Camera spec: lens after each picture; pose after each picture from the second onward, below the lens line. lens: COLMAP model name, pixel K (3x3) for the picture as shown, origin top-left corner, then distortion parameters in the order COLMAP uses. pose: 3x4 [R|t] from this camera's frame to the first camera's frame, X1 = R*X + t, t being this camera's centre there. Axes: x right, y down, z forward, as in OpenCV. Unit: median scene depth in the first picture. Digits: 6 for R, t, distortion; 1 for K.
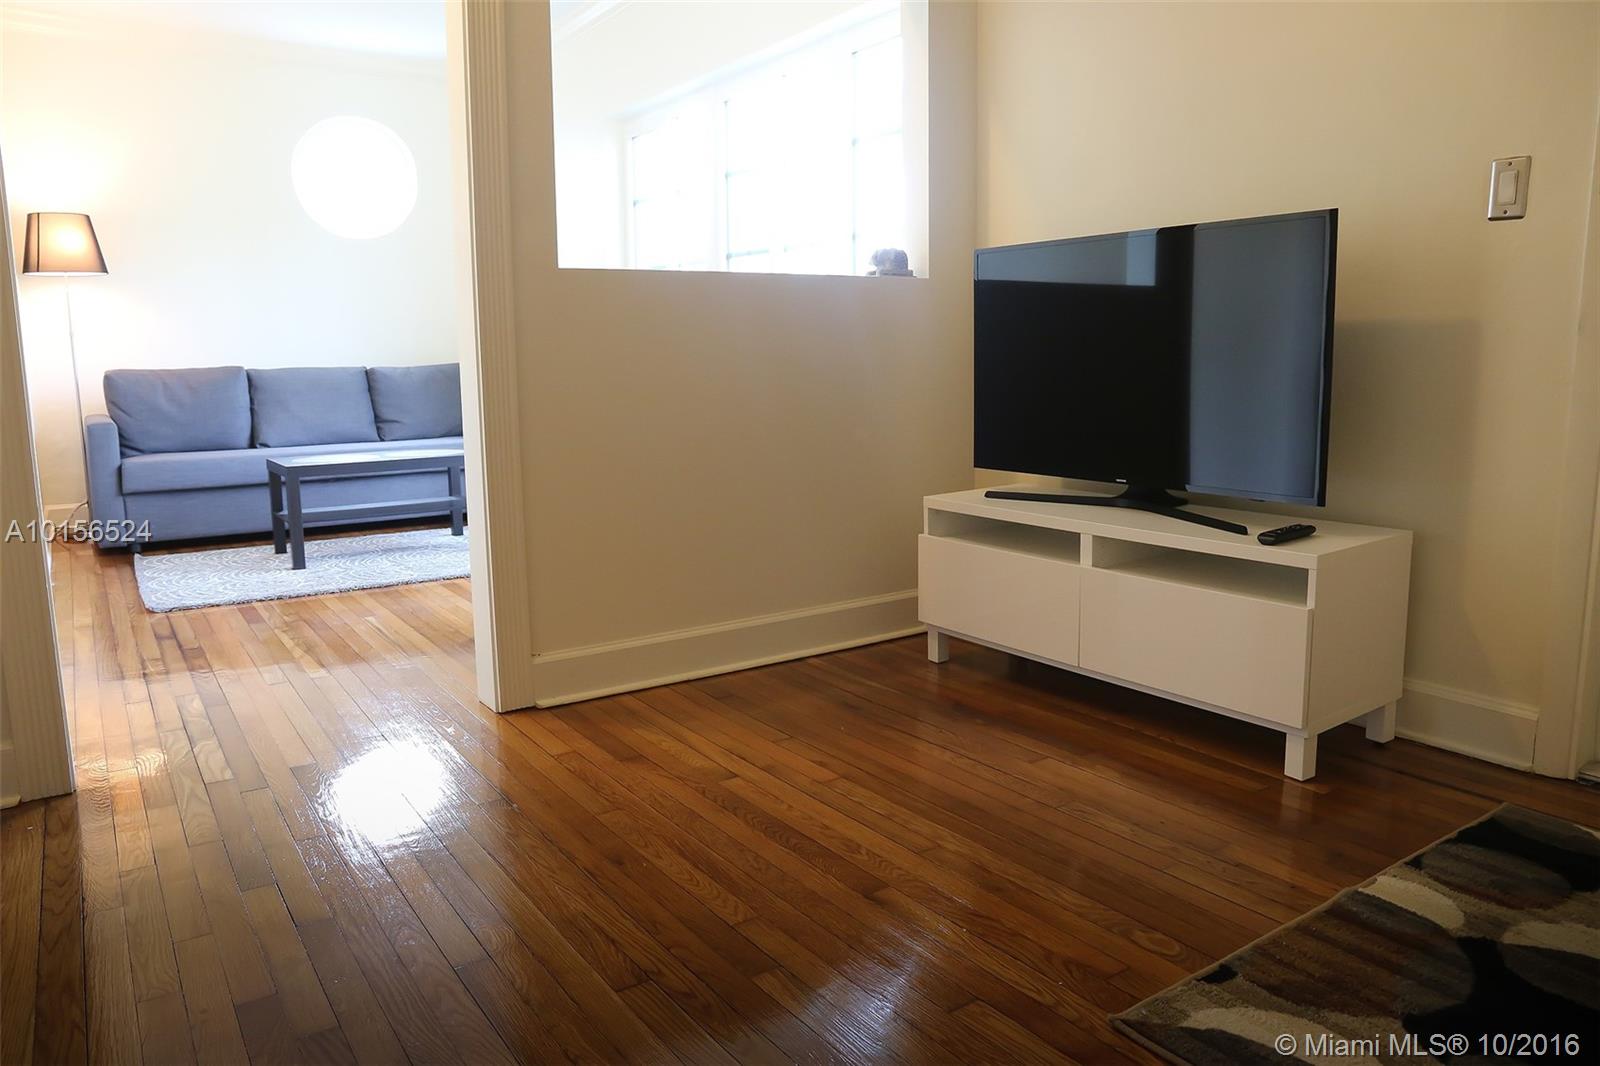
lens RADIAL K [[1080.6, 0, 800.2], [0, 1080.6, 527.7], [0, 0, 1]] dist [-0.073533, 0.011977]
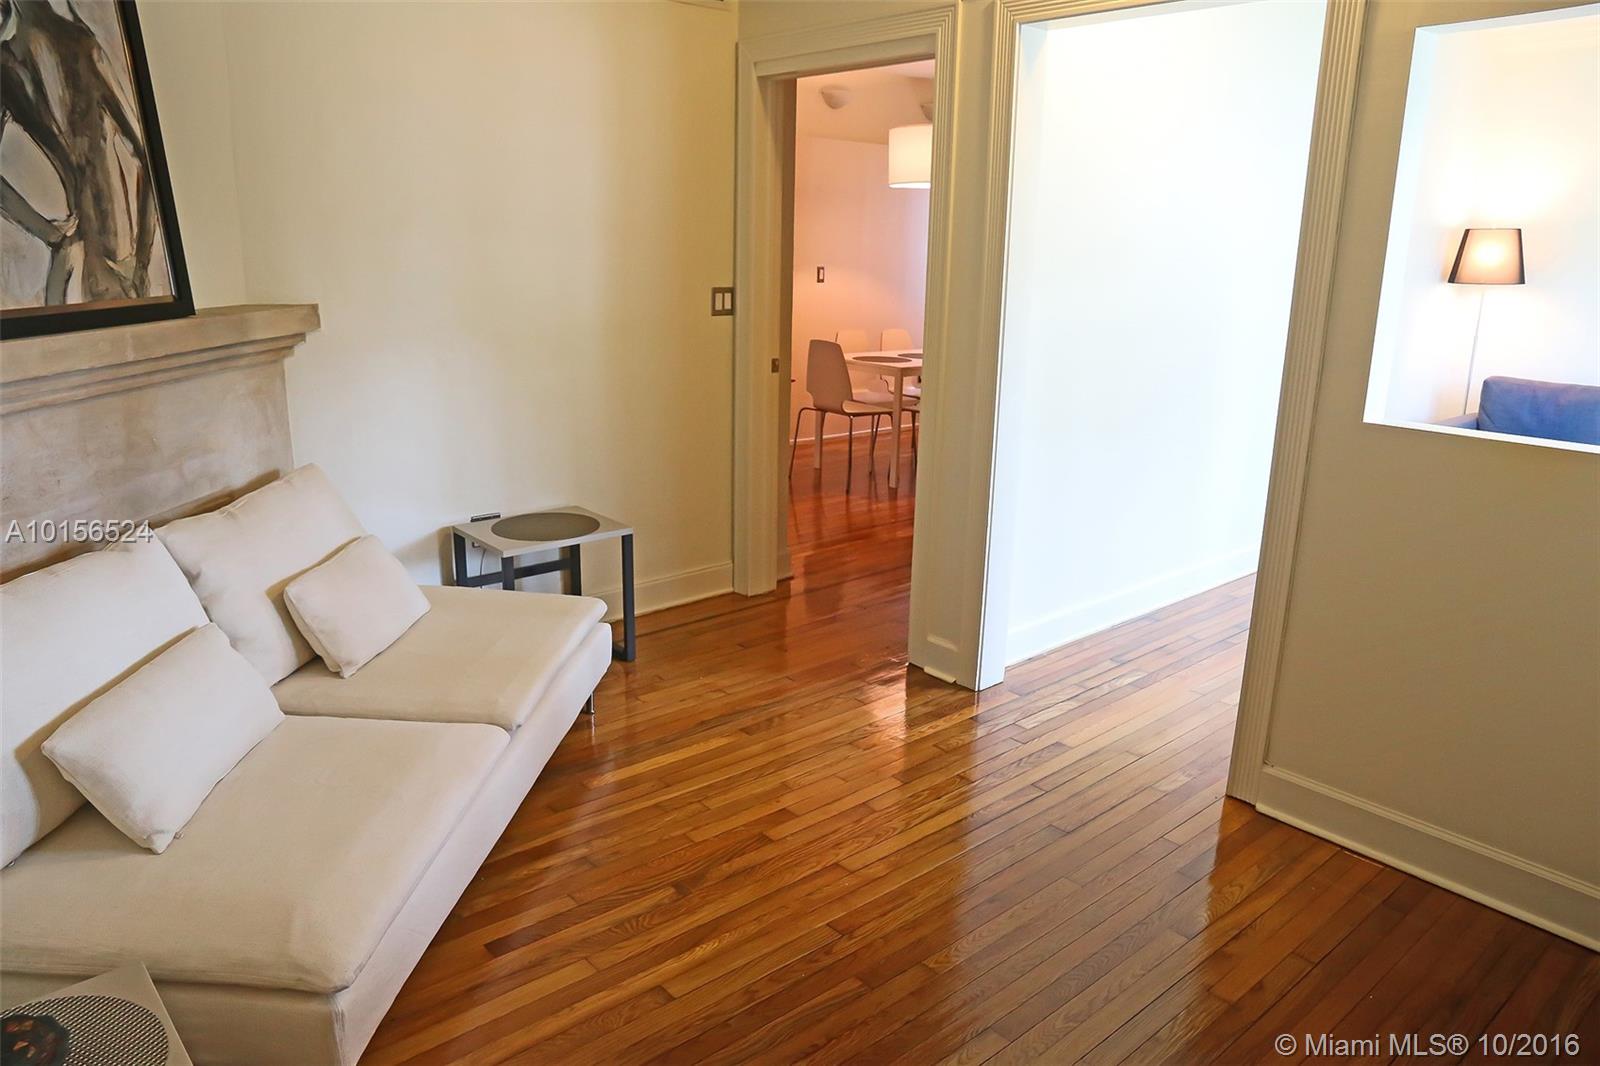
lens RADIAL K [[1080.6, 0, 796.6], [0, 1080.6, 529.0], [0, 0, 1]] dist [-0.073533, 0.011977]
pose [[0.111007, 0.267913, -0.957027, 0.657343], [-0.177817, 0.952793, 0.246103, -0.284256], [0.977783, 0.142856, 0.153406, 0.334958]]
